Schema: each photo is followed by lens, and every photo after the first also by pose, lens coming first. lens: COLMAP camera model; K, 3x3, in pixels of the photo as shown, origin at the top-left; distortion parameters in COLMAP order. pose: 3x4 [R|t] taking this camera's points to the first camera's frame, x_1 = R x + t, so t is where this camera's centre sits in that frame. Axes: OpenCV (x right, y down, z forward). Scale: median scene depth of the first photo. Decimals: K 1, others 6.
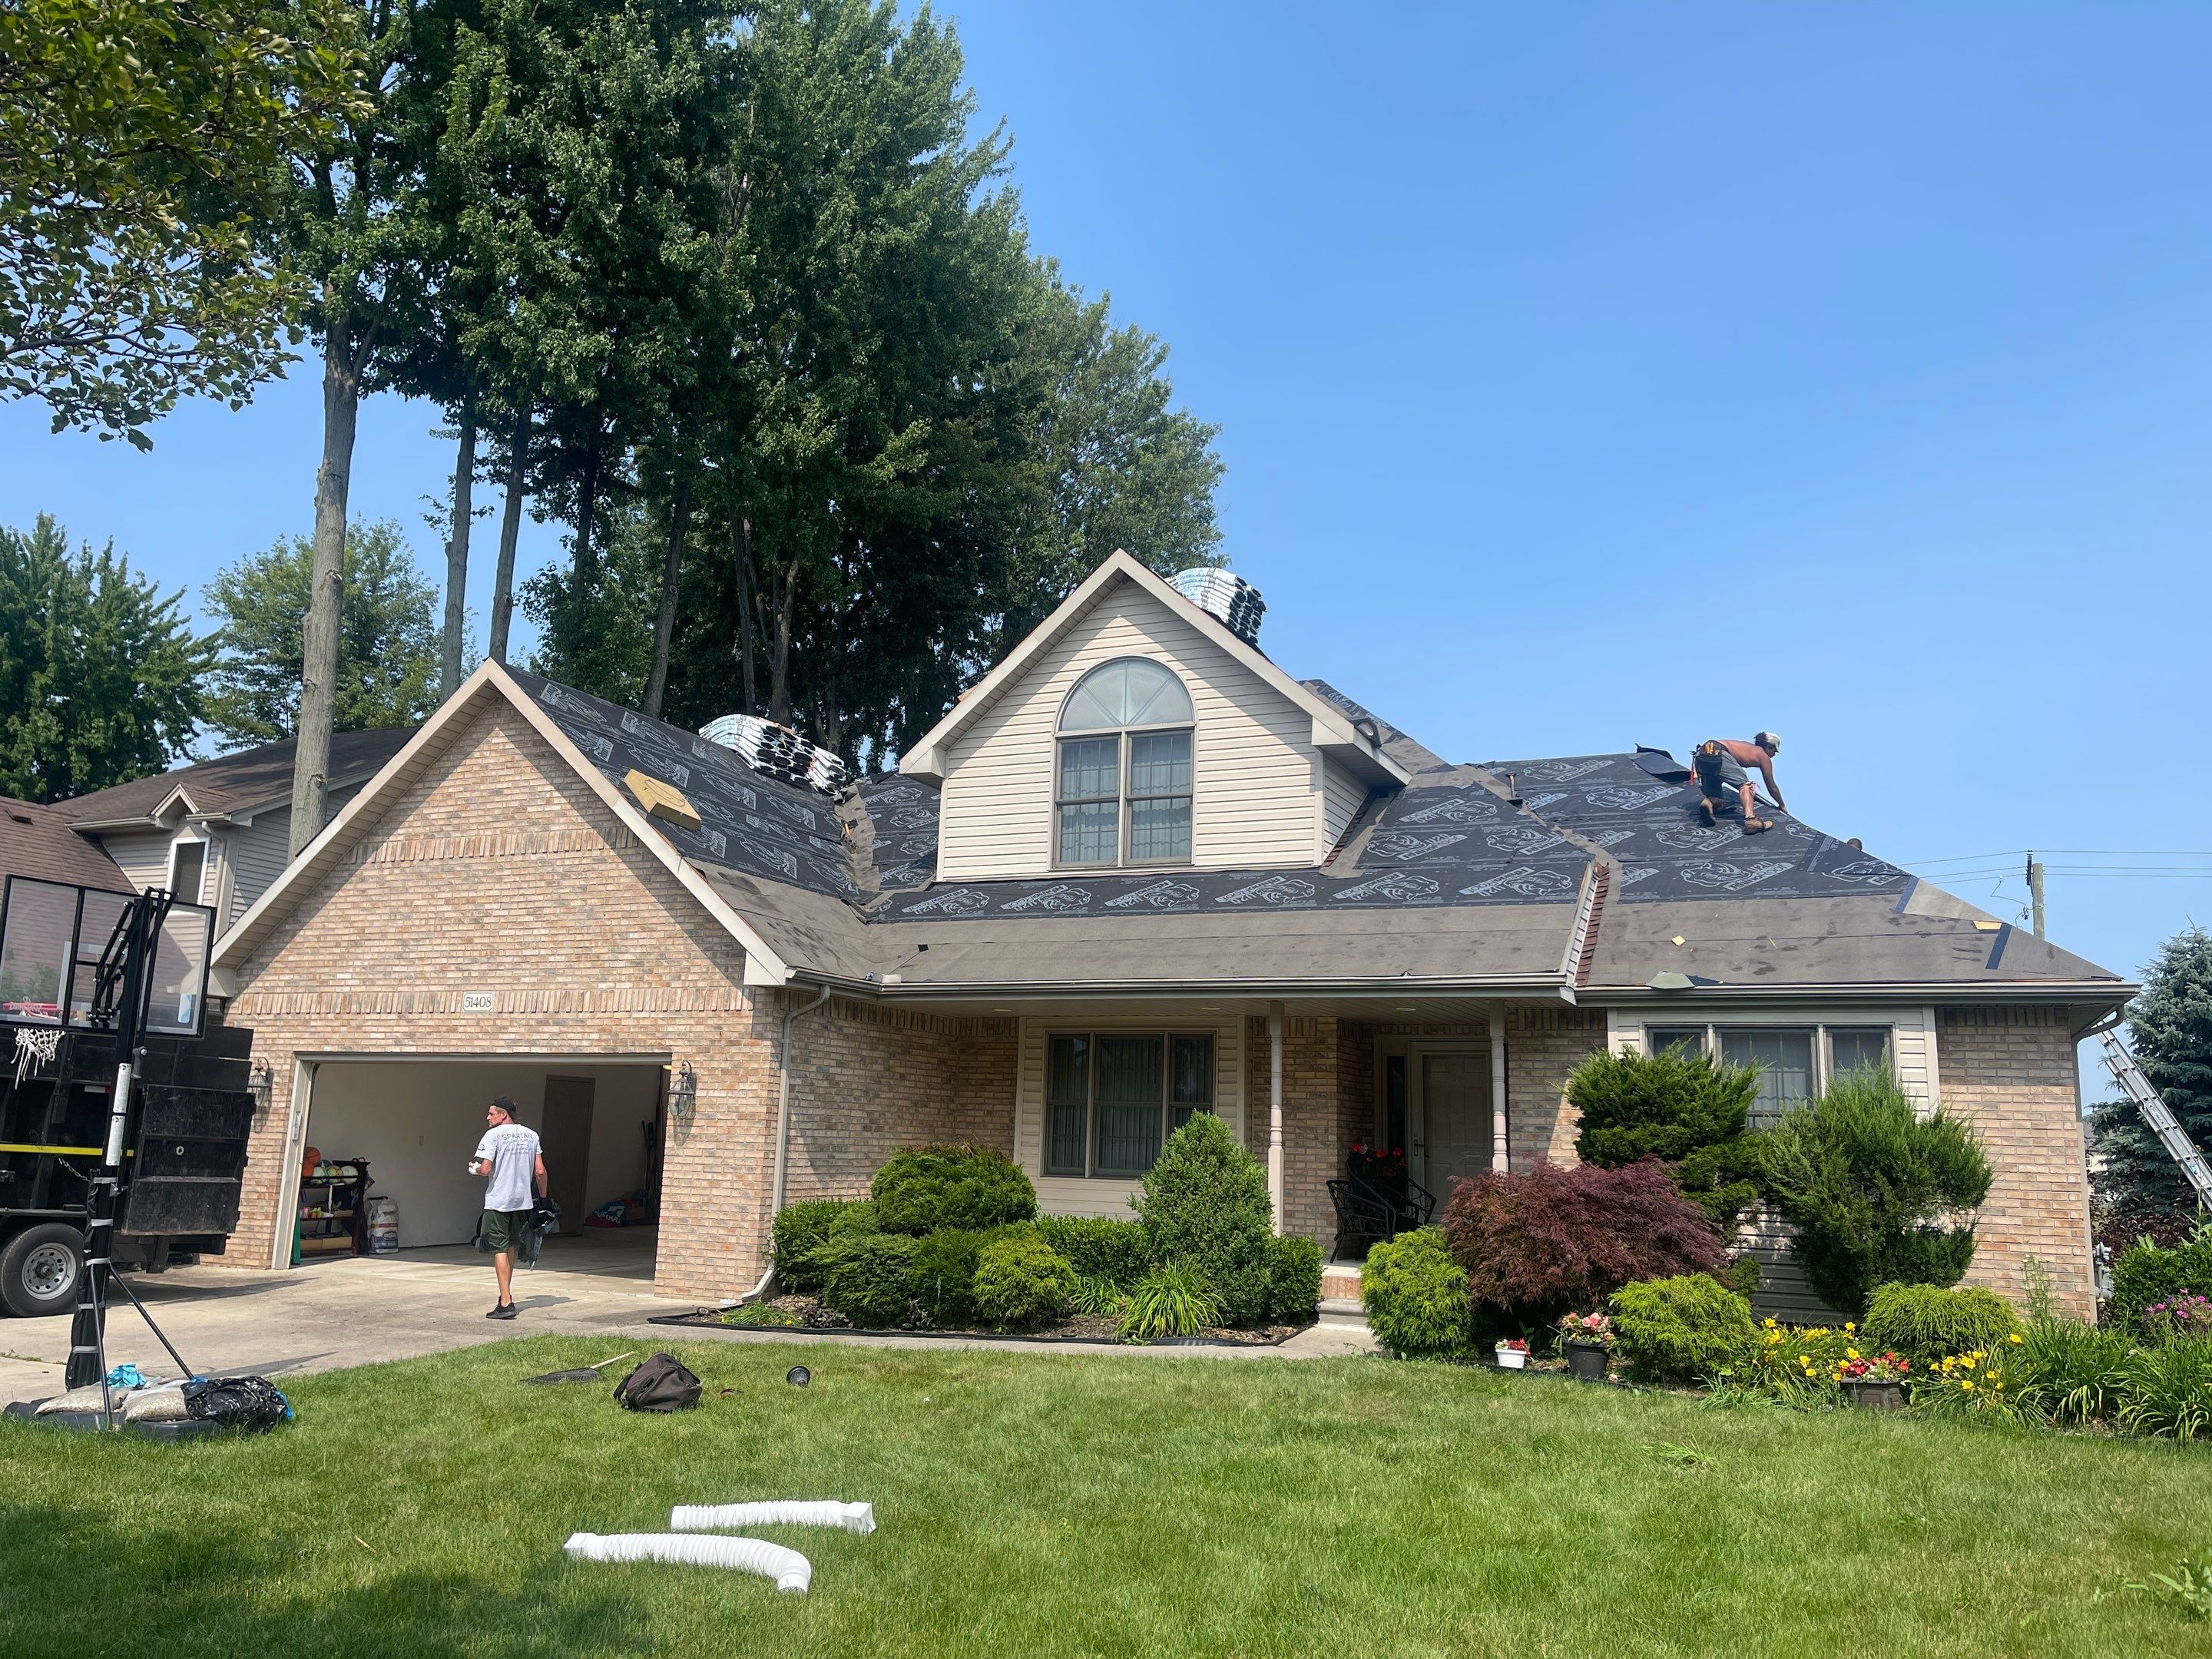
lens RADIAL K [[1646.7, 0, 1100.4], [0, 1646.7, 850.2], [0, 0, 1]] dist [0.065771, -0.070755]
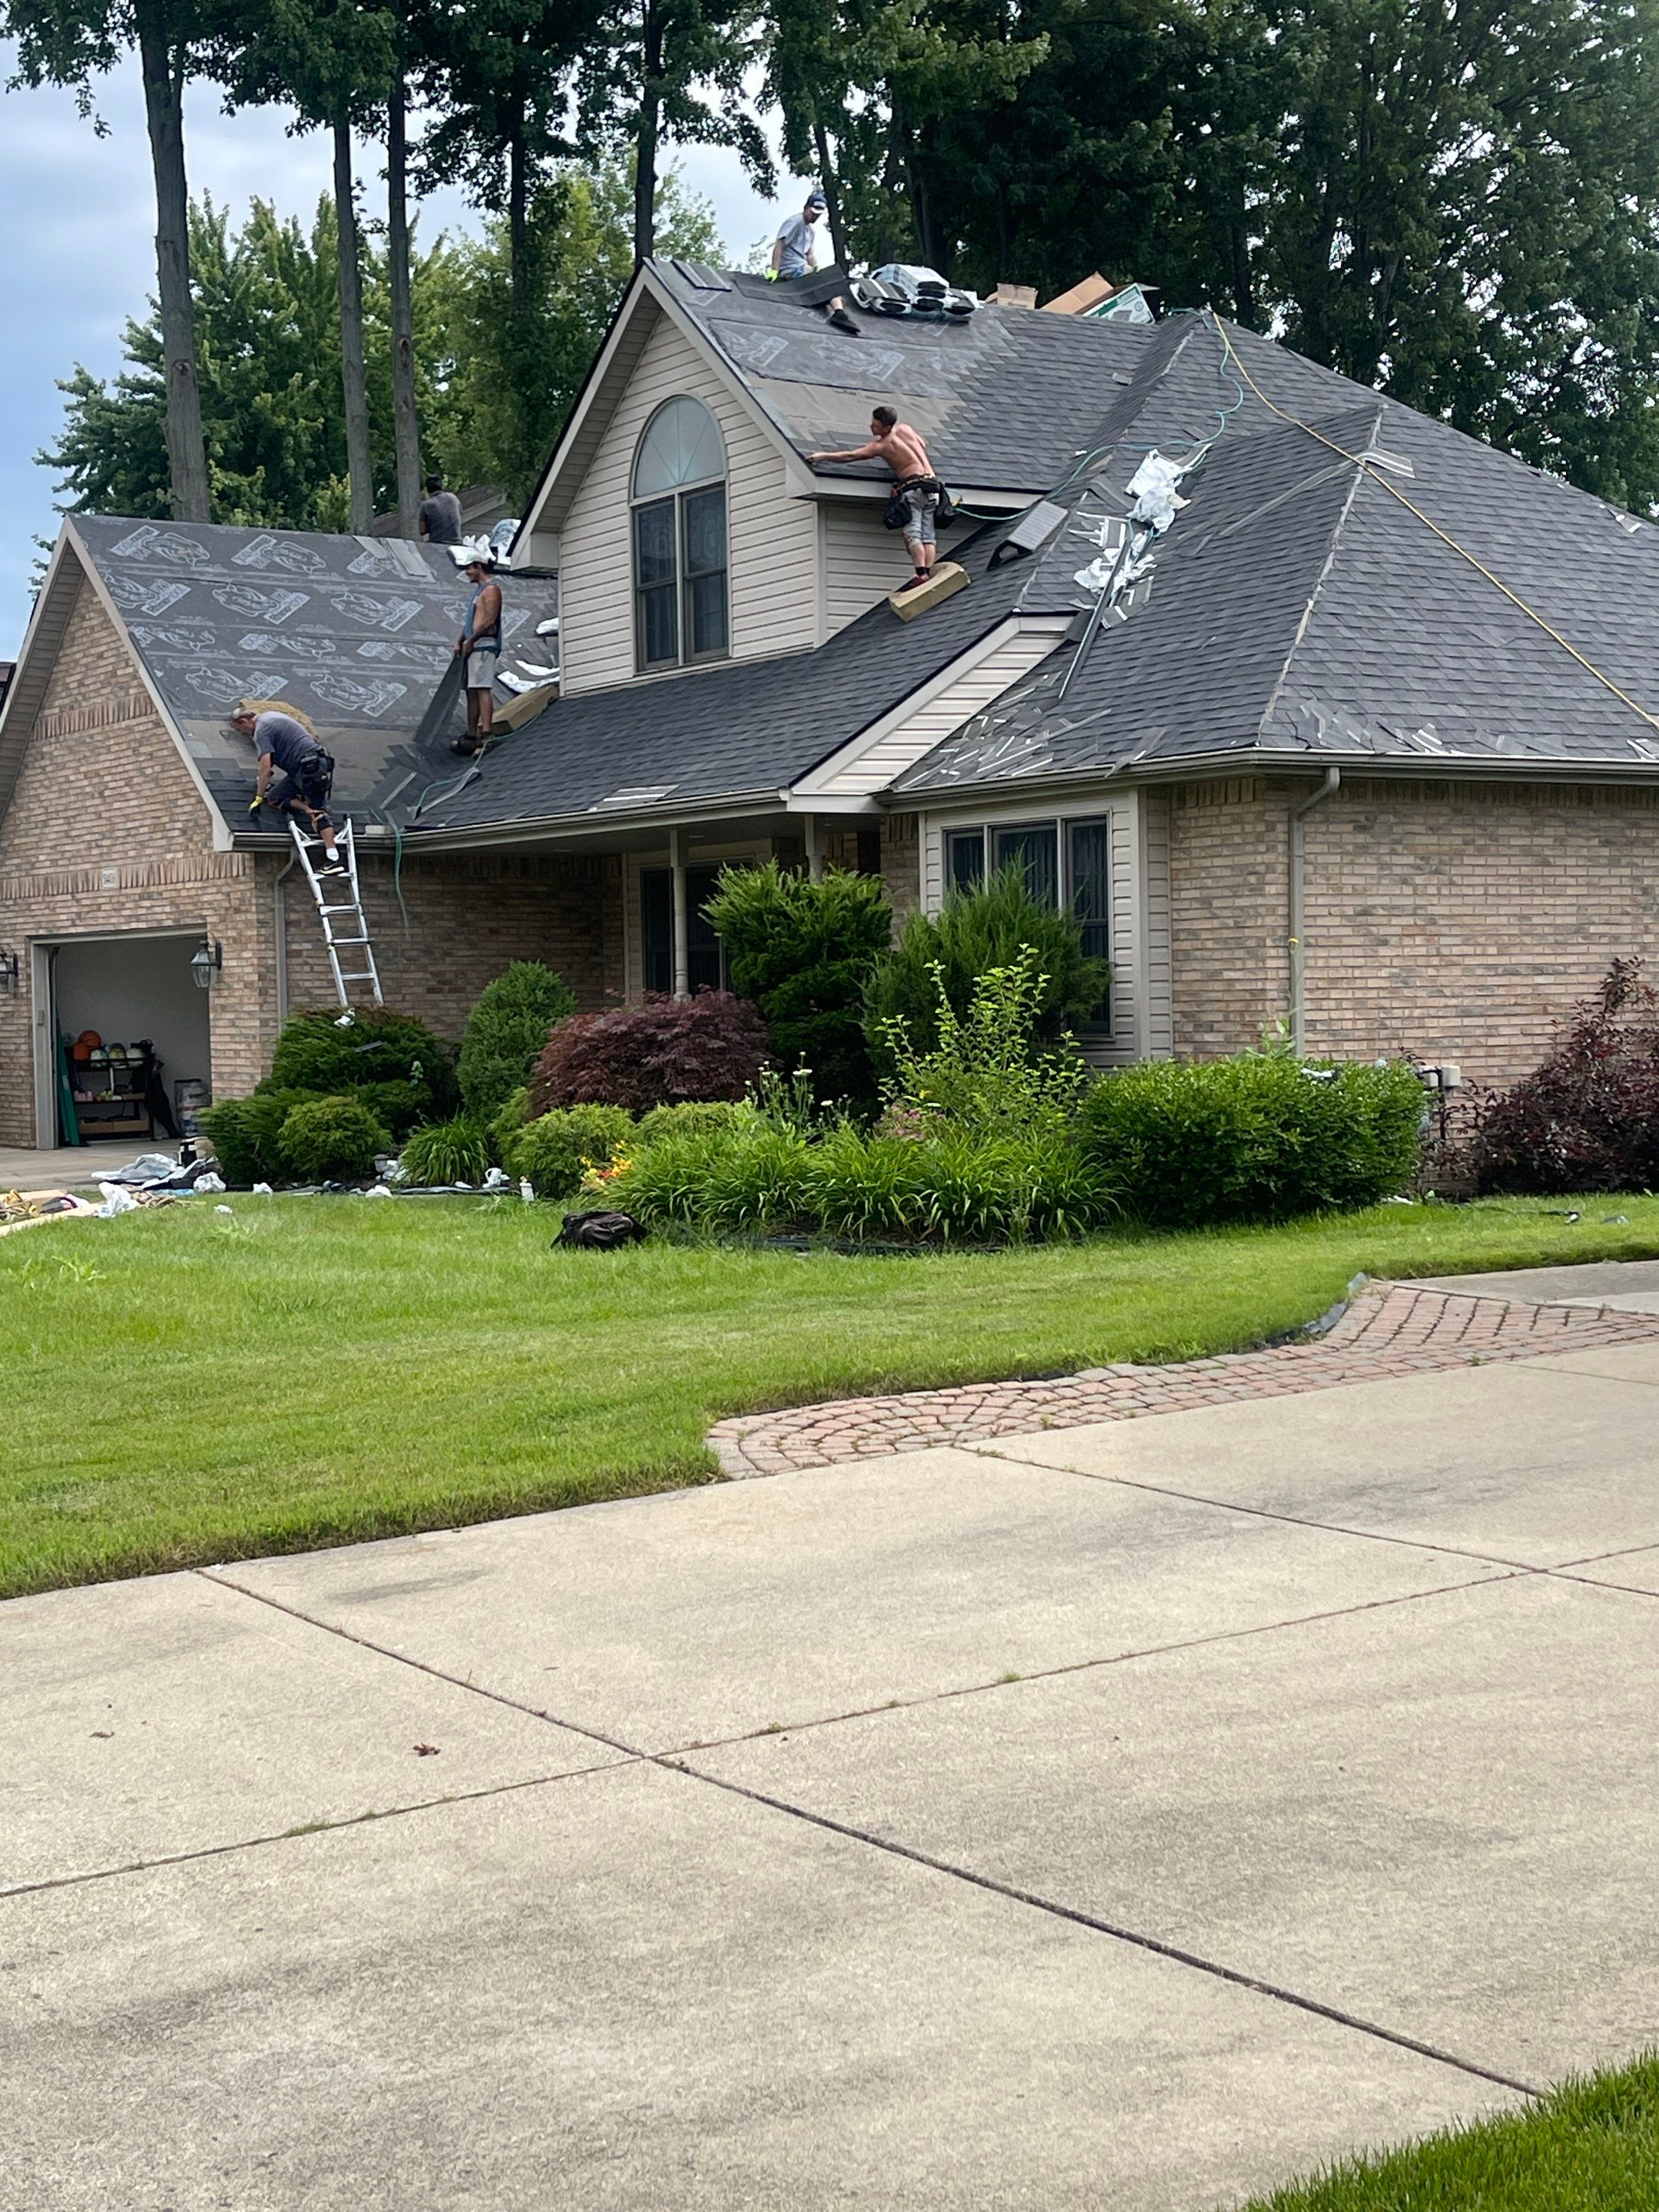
lens RADIAL K [[2965.1, 0, 829.5], [0, 2965.1, 1106.0], [0, 0, 1]] dist [0.207245, -0.890193]
pose [[0.850286, -0.026790, -0.525639, 0.967802], [0.136423, 0.975790, 0.170948, -0.022054], [0.508333, -0.217064, 0.833355, -0.292558]]
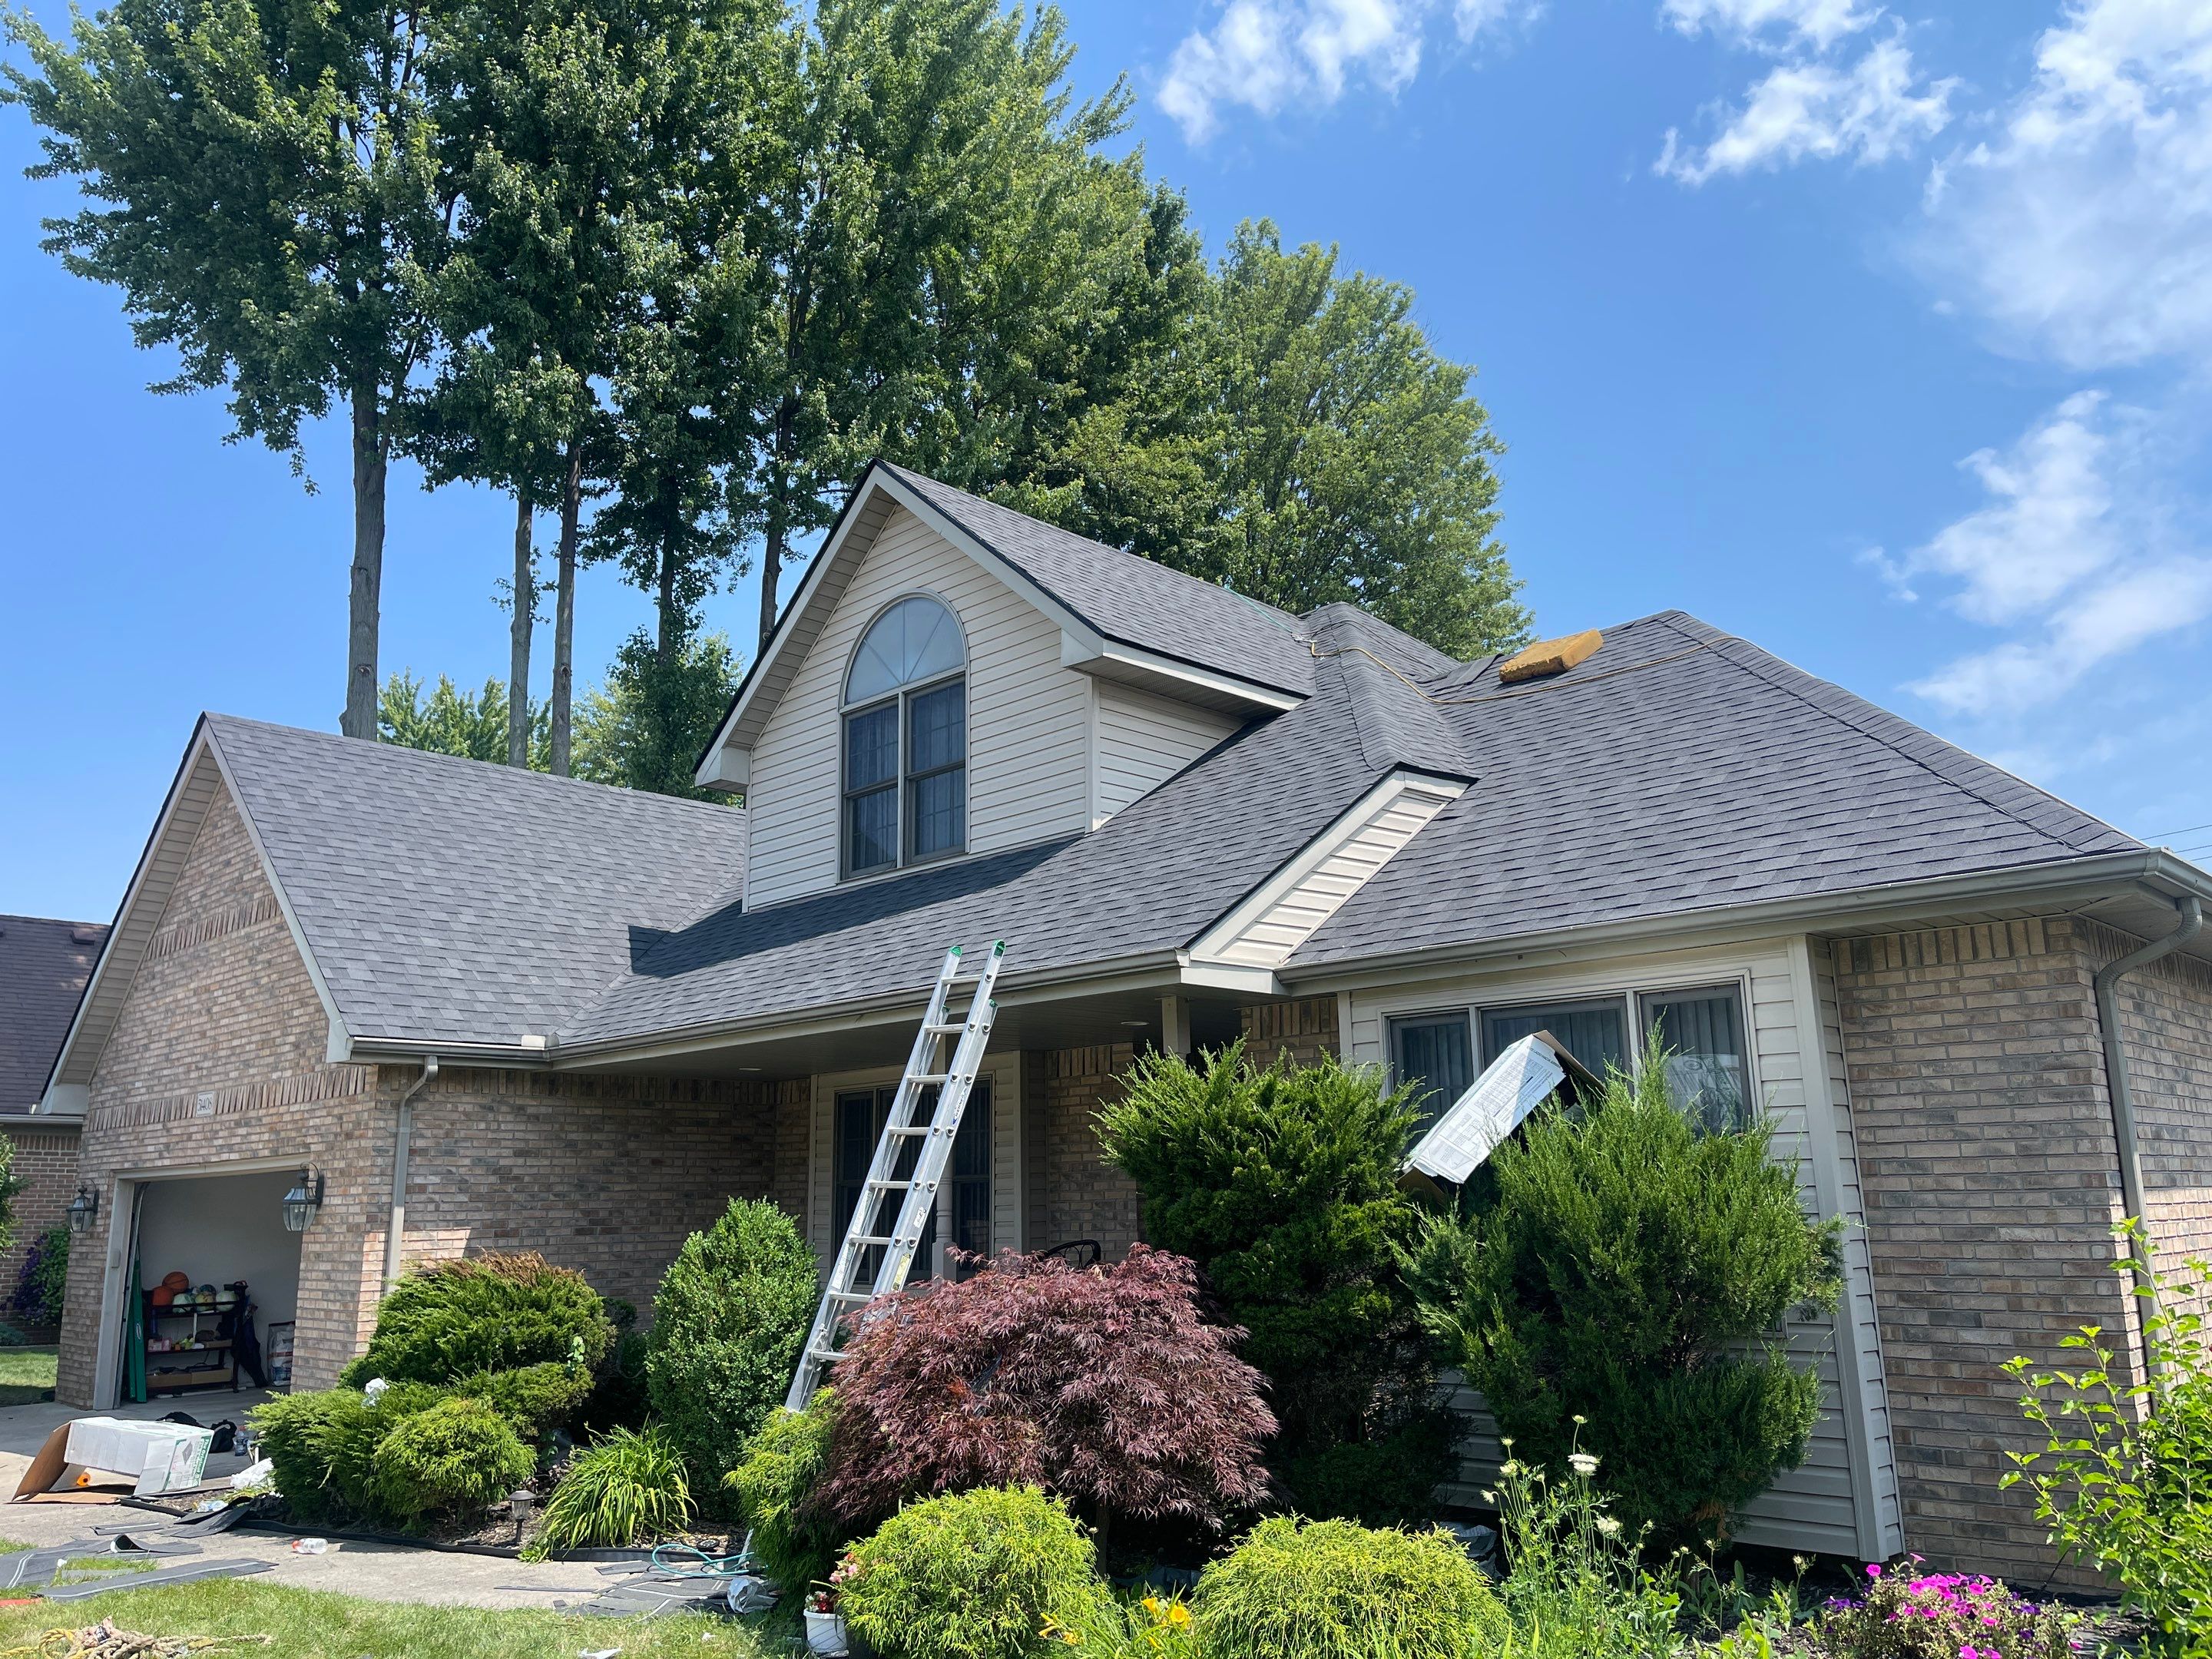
lens RADIAL K [[1646.7, 0, 1100.4], [0, 1646.7, 850.2], [0, 0, 1]] dist [0.065771, -0.070755]
pose [[0.940246, -0.115372, -0.320353, 0.389603], [0.103229, 0.993153, -0.054692, 0.059893], [0.324470, 0.018354, 0.945718, 0.348121]]
